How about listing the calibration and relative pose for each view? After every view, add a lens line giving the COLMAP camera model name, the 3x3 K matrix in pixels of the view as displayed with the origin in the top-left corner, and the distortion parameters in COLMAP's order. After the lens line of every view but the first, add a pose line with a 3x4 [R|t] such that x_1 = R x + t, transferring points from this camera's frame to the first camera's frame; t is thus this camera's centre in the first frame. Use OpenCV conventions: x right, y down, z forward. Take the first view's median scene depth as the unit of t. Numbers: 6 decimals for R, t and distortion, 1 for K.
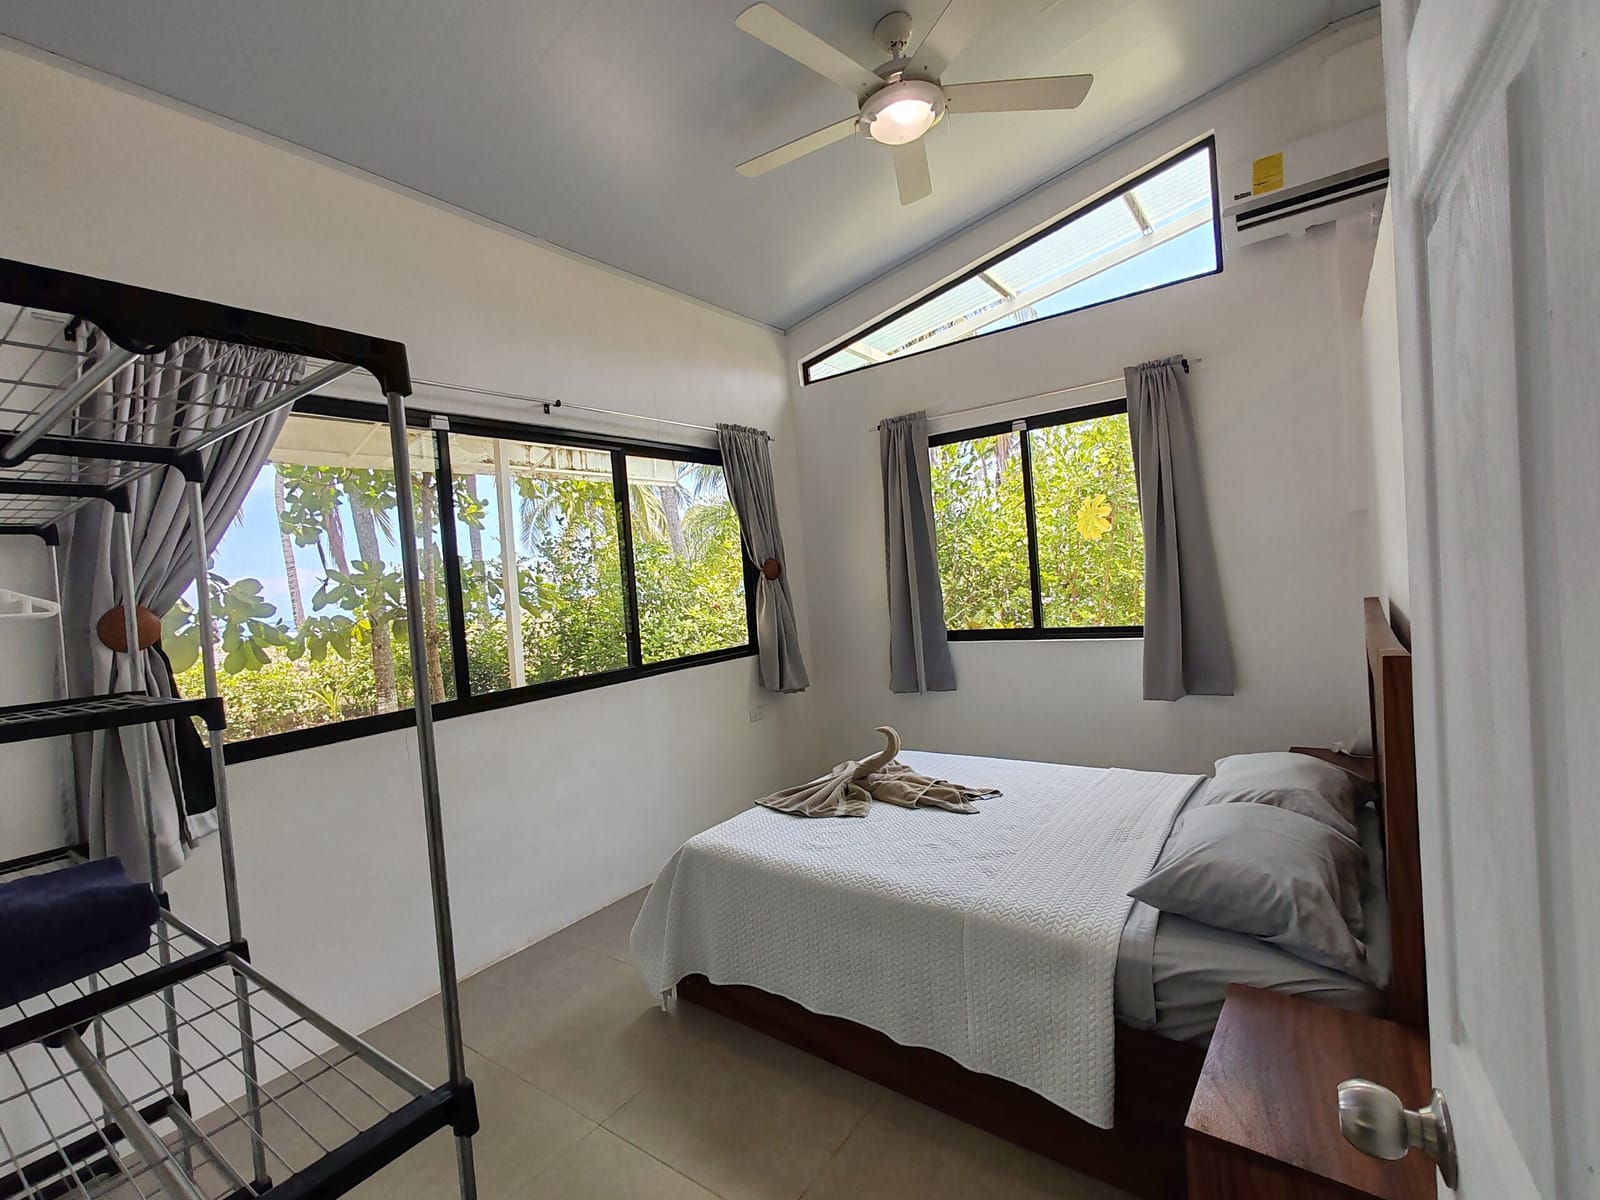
lens RADIAL K [[727.5, 0, 795.3], [0, 727.5, 597.7], [0, 0, 1]] dist [0.003430, -0.000720]
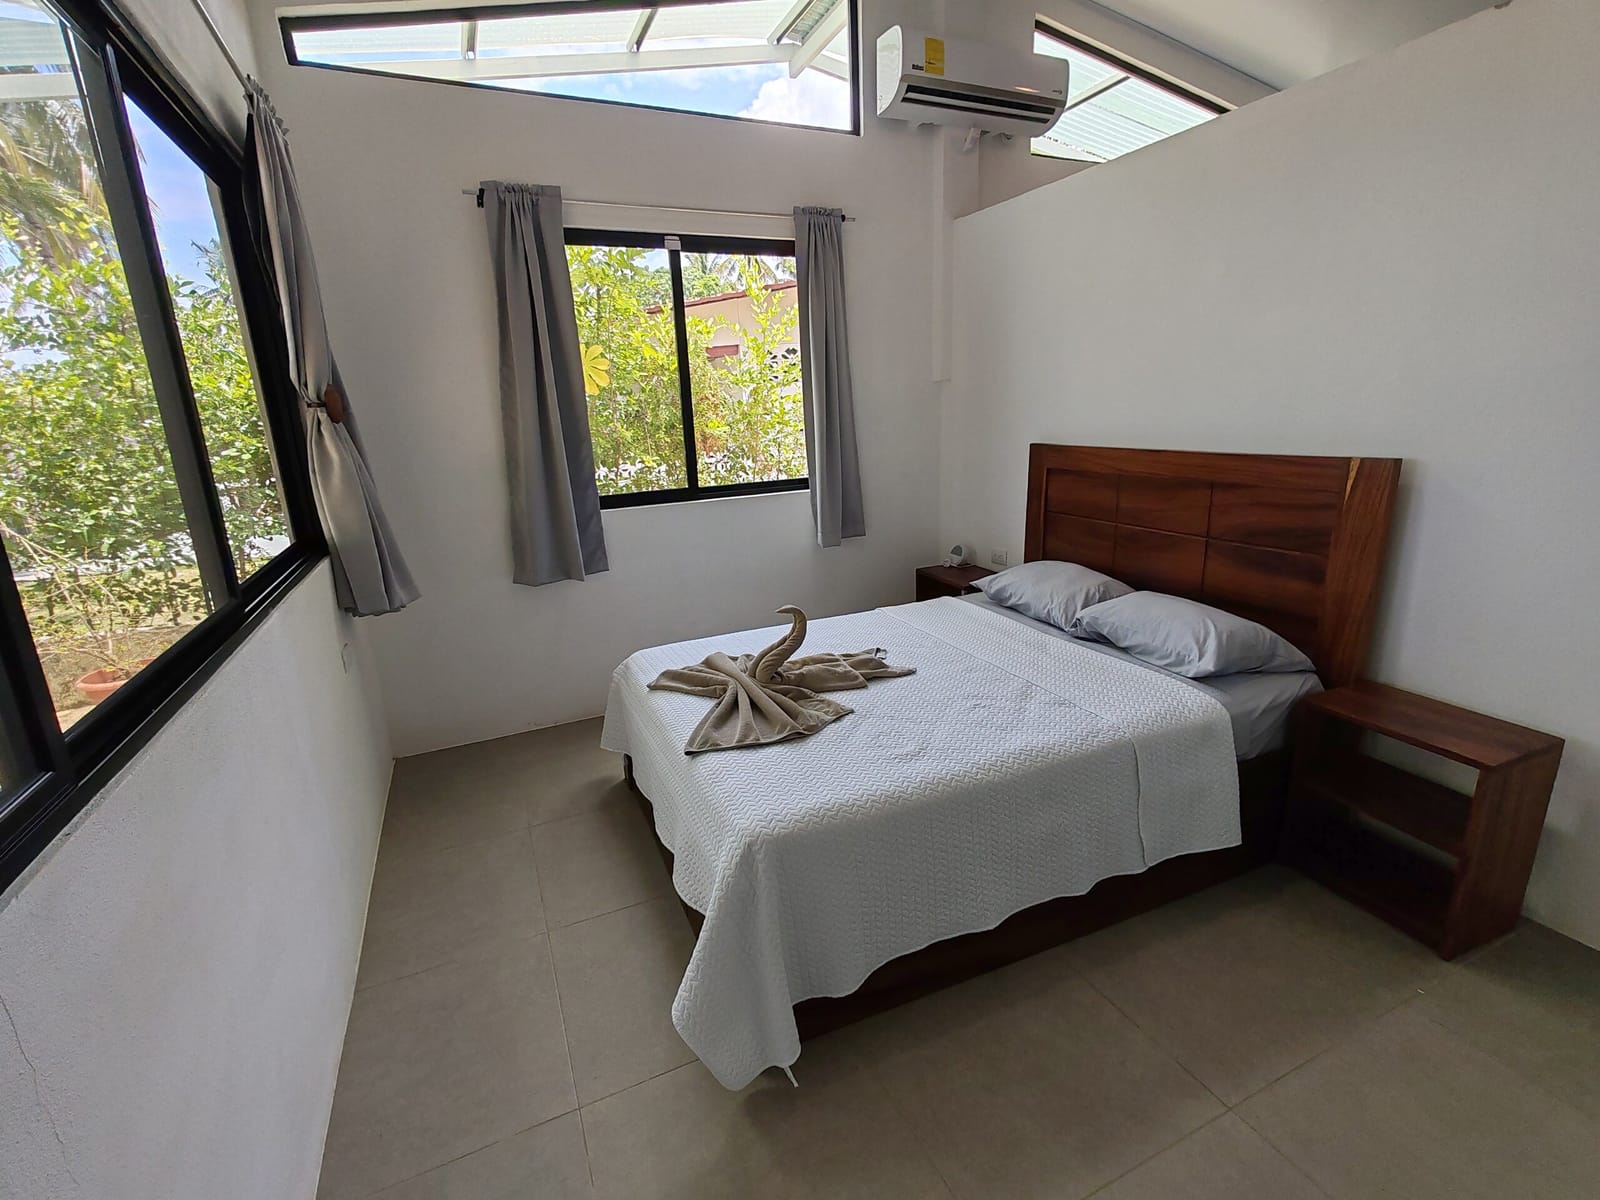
lens RADIAL K [[727.5, 0, 796.3], [0, 727.5, 602.5], [0, 0, 1]] dist [0.003430, -0.000720]
pose [[0.488677, -0.172451, 0.855252, -0.407202], [0.023532, 0.982519, 0.184667, 0.018417], [-0.872147, -0.070116, 0.484193, 0.440130]]
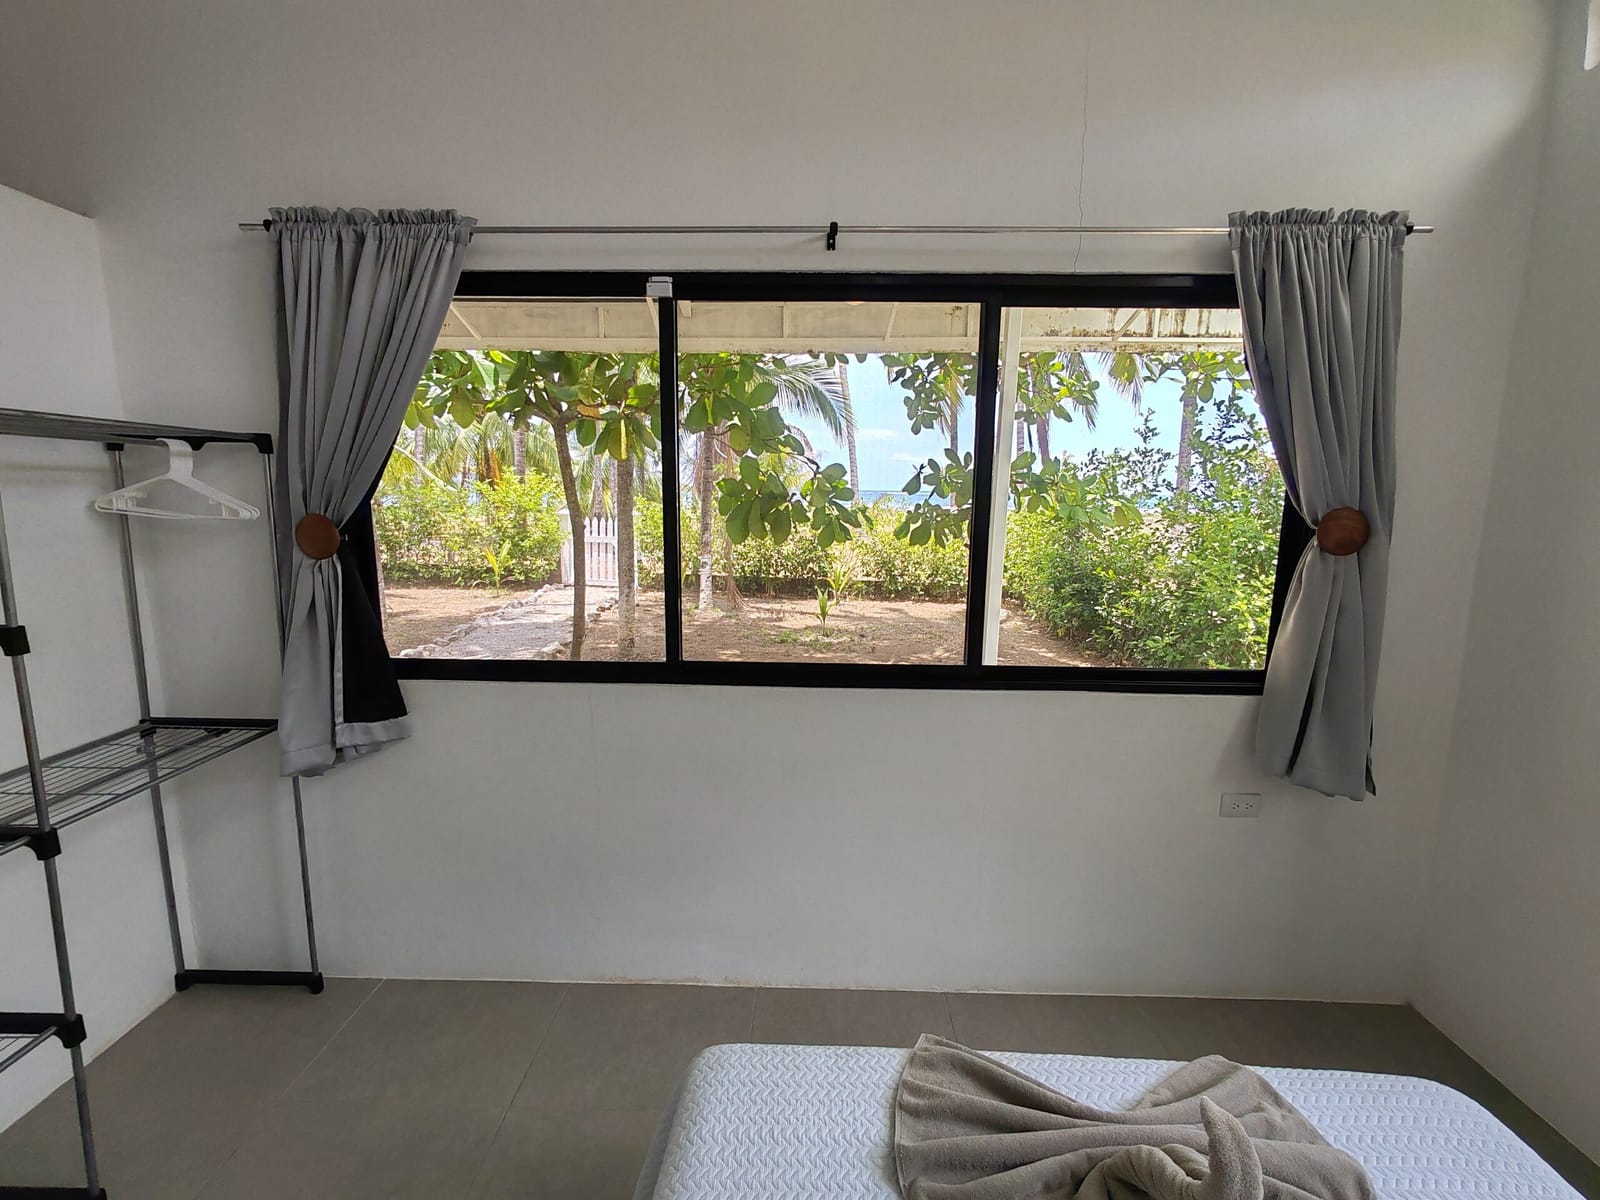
lens RADIAL K [[727.5, 0, 807.2], [0, 727.5, 593.2], [0, 0, 1]] dist [0.003430, -0.000720]
pose [[0.573621, 0.205505, -0.792923, 0.161653], [-0.081827, 0.977551, 0.194161, -0.068907], [0.815023, -0.046493, 0.577560, 0.492607]]
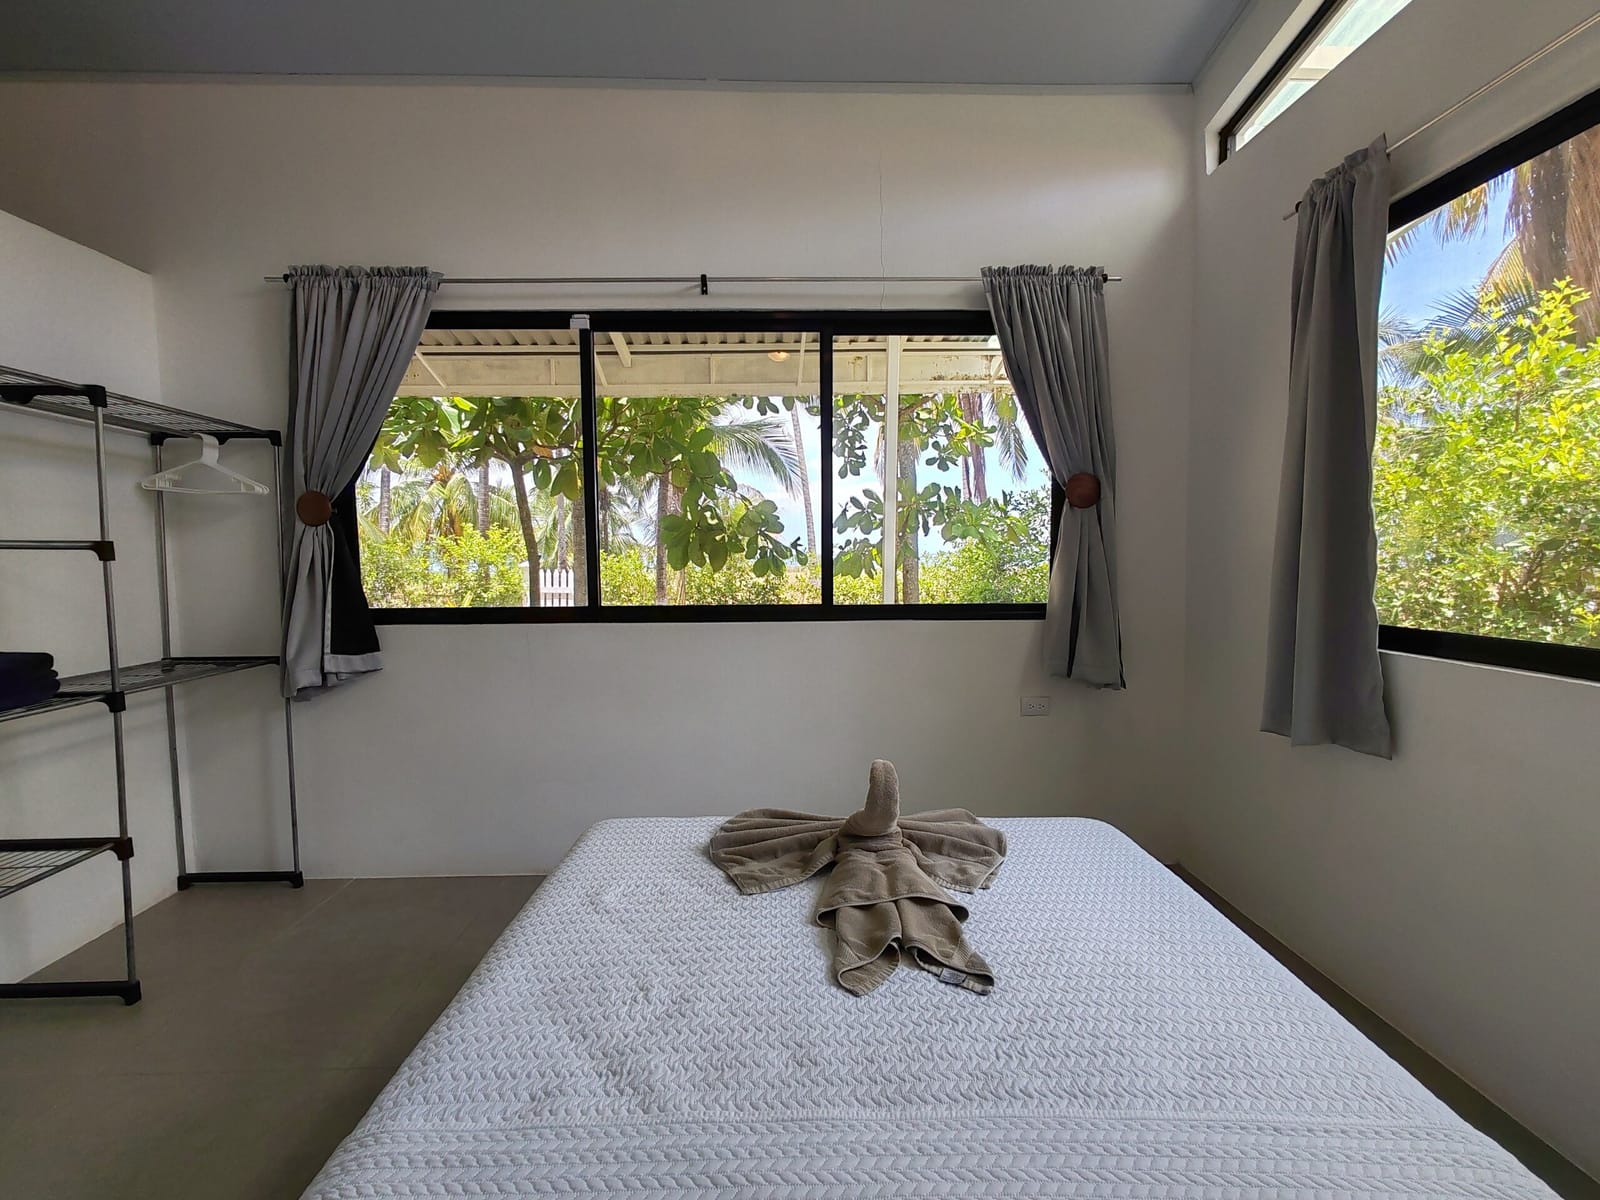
lens RADIAL K [[727.5, 0, 809.5], [0, 727.5, 596.8], [0, 0, 1]] dist [0.003430, -0.000720]
pose [[0.612509, 0.122712, -0.780880, 0.362421], [-0.064769, 0.992346, 0.105138, 0.001948], [0.787805, -0.013821, 0.615769, 0.454221]]
